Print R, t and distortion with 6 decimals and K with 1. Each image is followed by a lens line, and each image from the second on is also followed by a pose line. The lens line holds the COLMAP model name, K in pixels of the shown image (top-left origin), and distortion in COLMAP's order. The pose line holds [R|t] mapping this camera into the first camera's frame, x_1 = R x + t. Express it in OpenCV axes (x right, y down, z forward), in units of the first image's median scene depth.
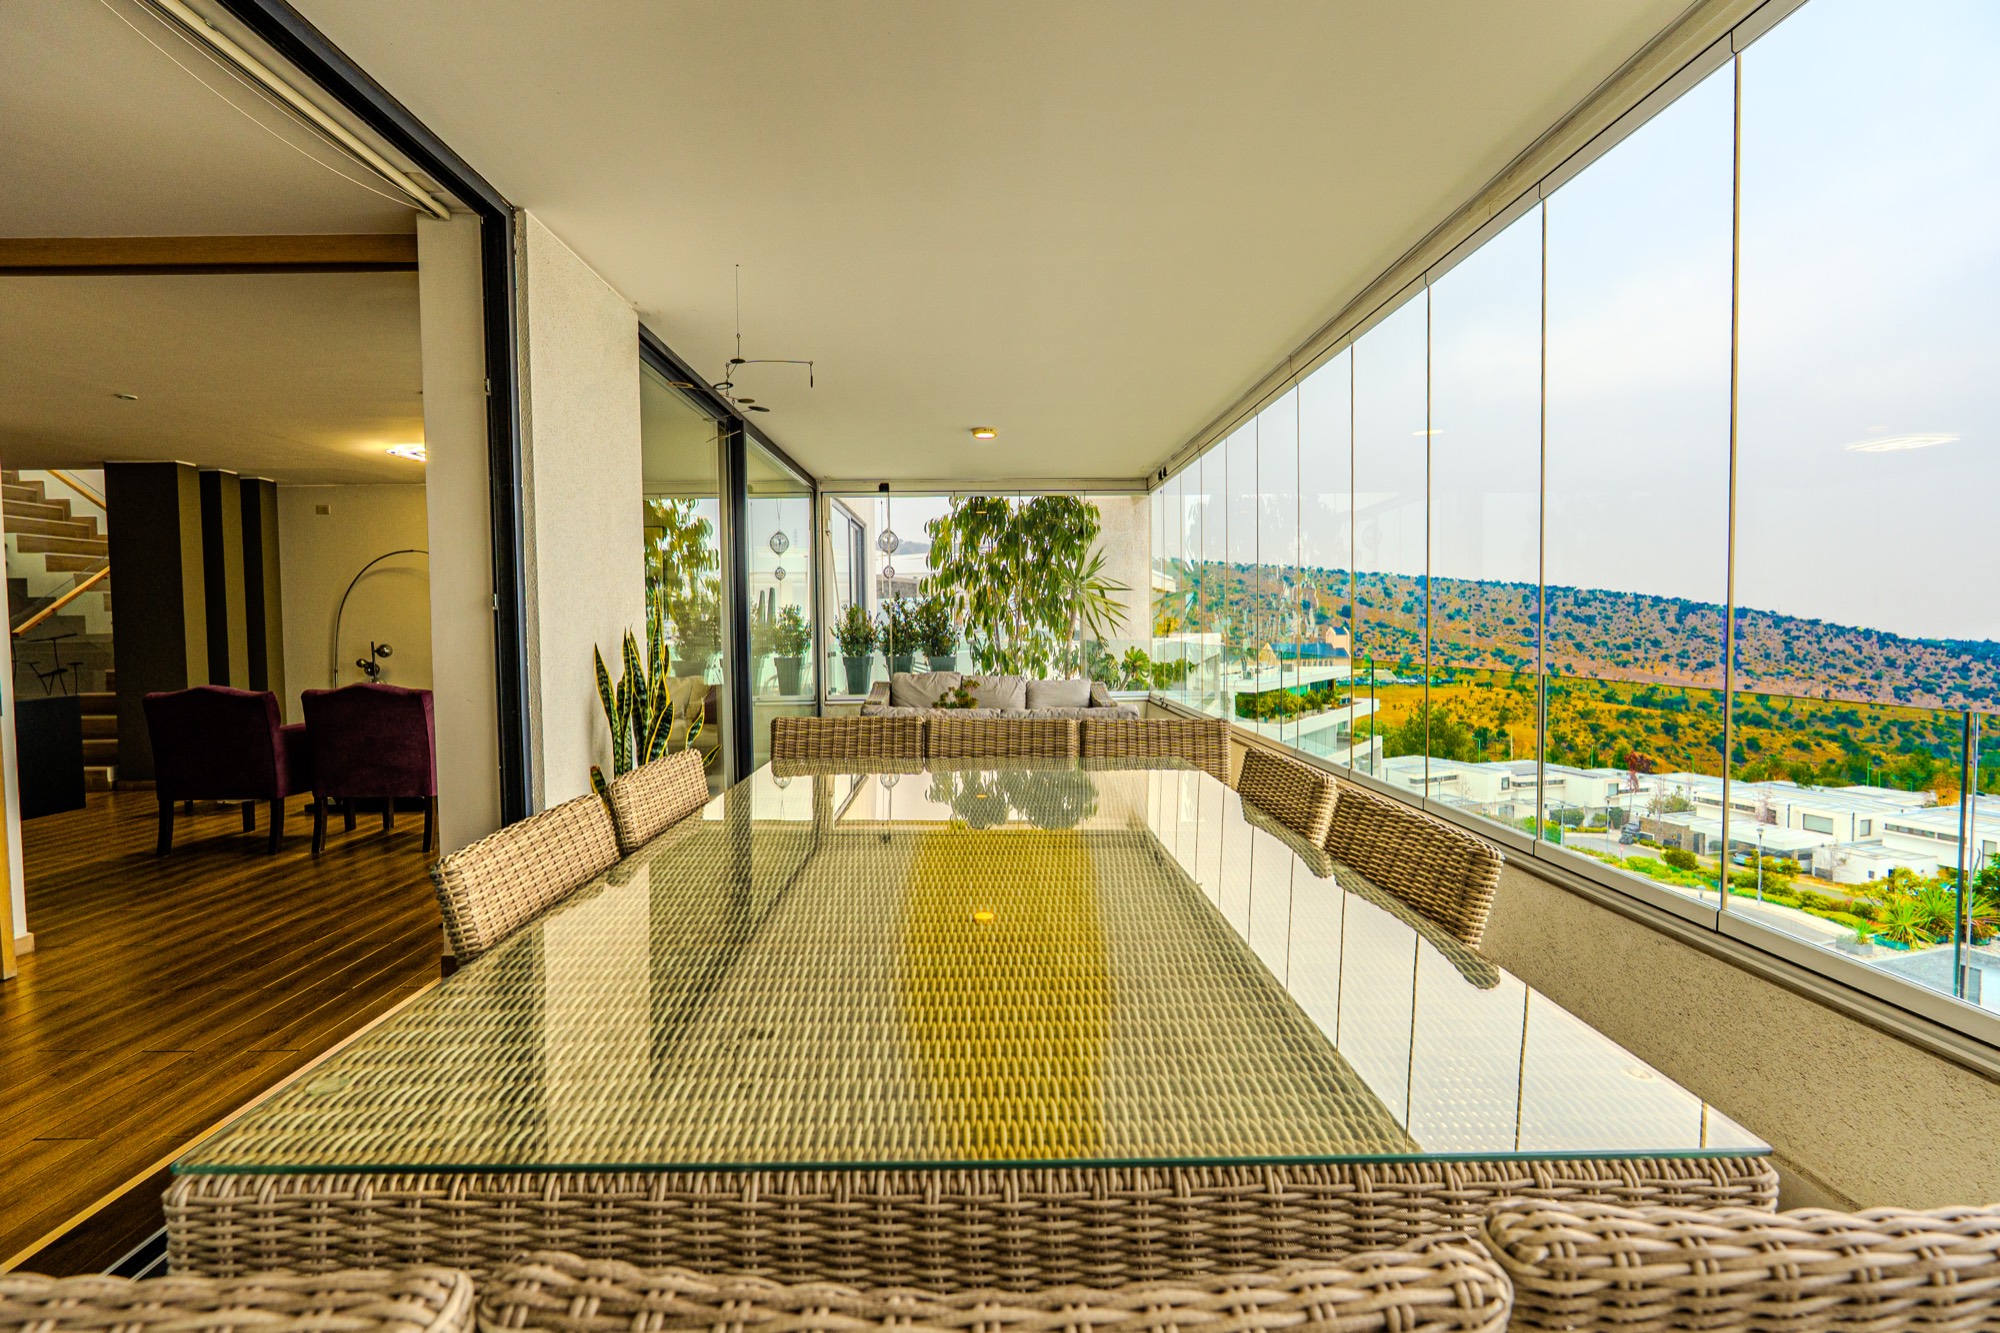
lens RADIAL K [[908.8, 0, 993.1], [0, 908.8, 667.0], [0, 0, 1]] dist [-0.014218, 0.003066]
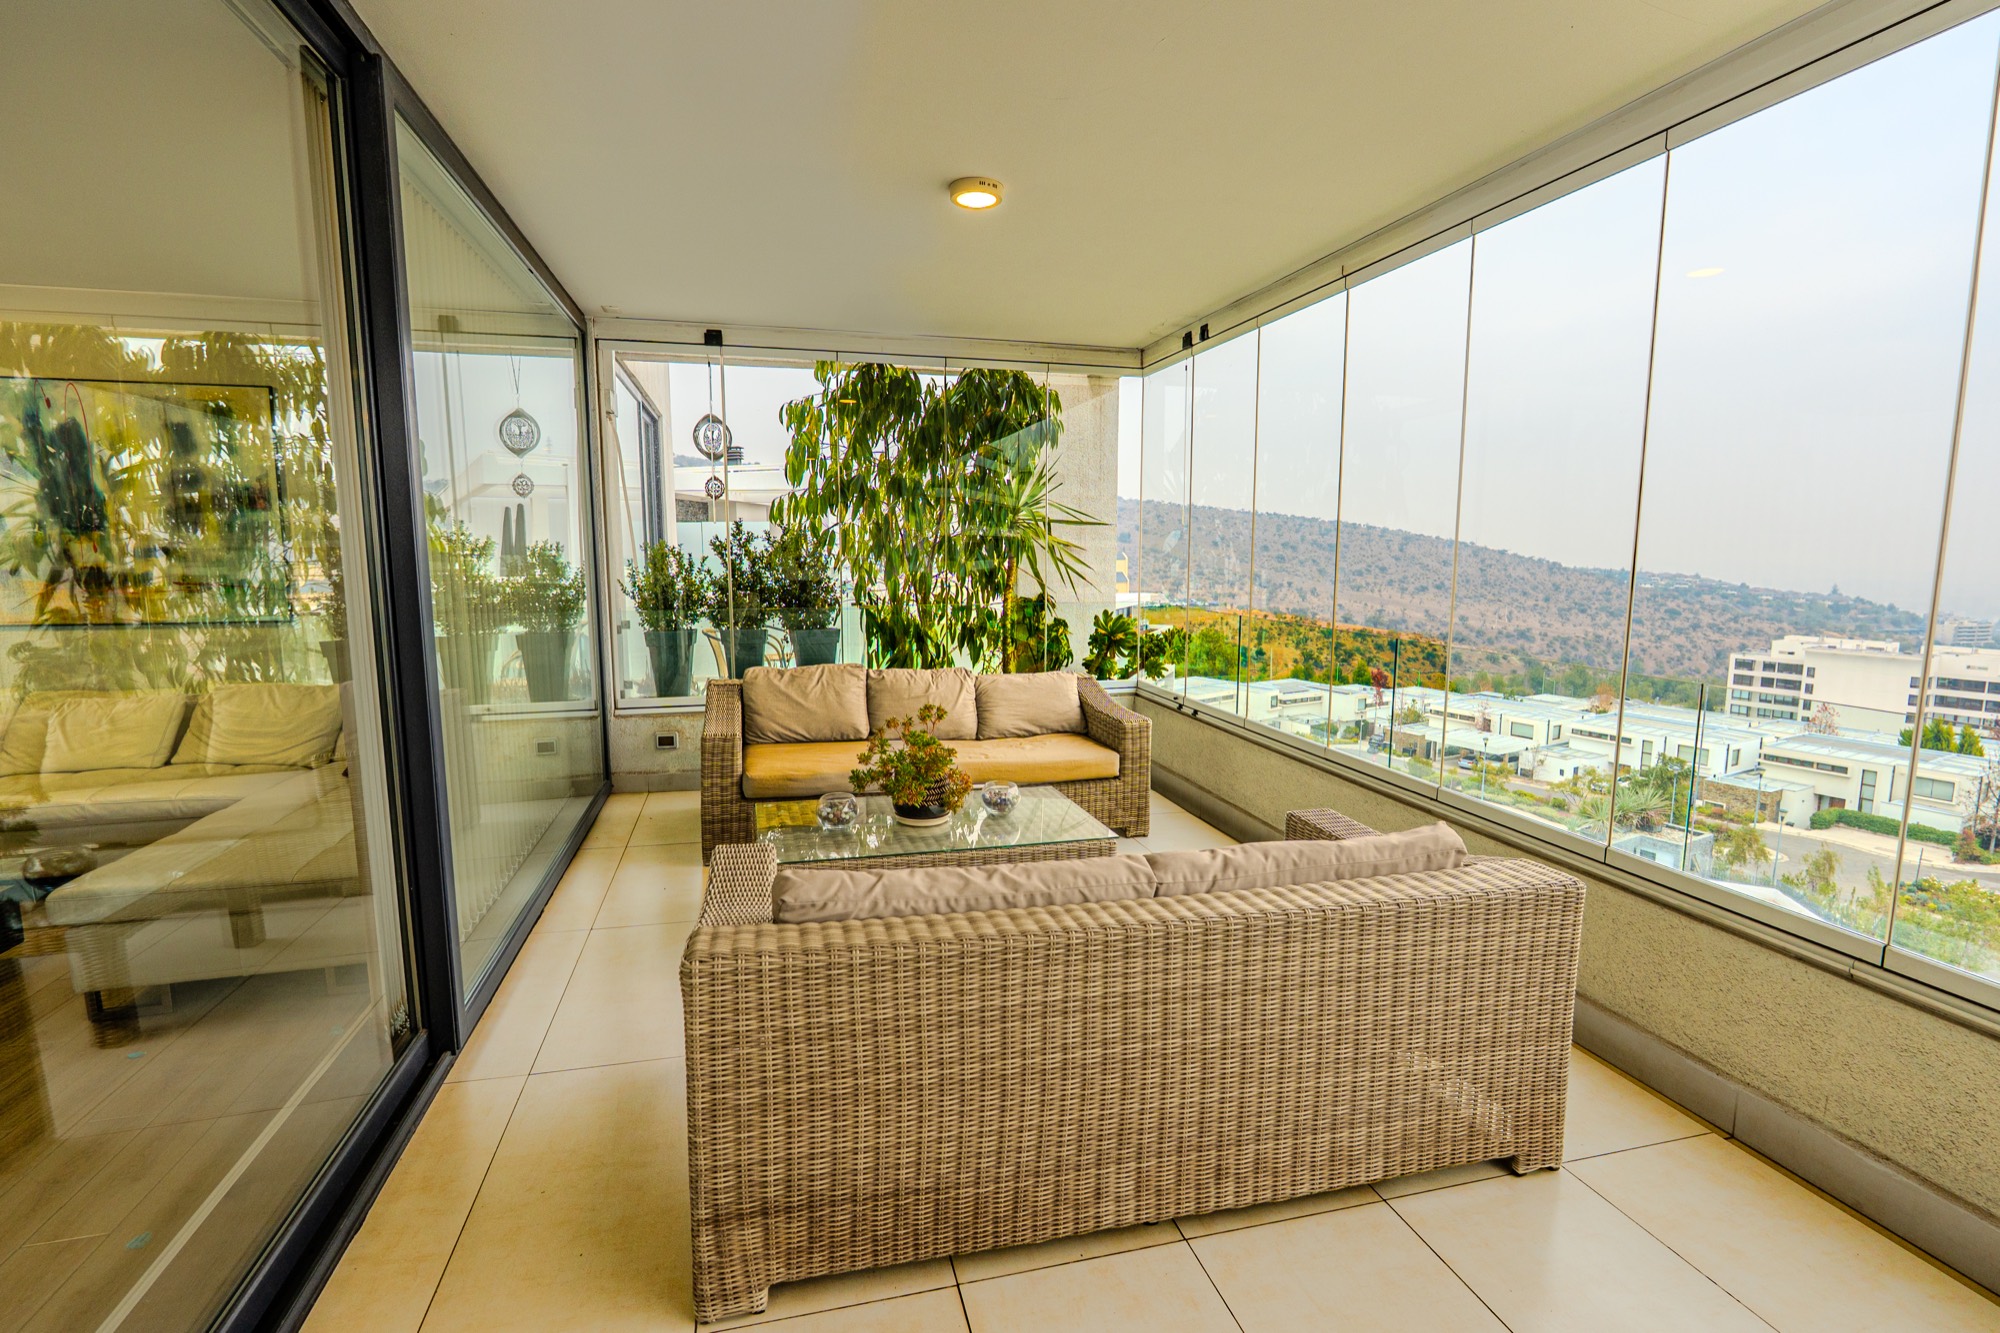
lens RADIAL K [[908.8, 0, 996.0], [0, 908.8, 672.4], [0, 0, 1]] dist [-0.014218, 0.003066]
pose [[0.972628, -0.020341, 0.231475, -0.077455], [-0.000639, 0.995923, 0.090204, -0.036678], [-0.232366, -0.087883, 0.968650, 0.362713]]
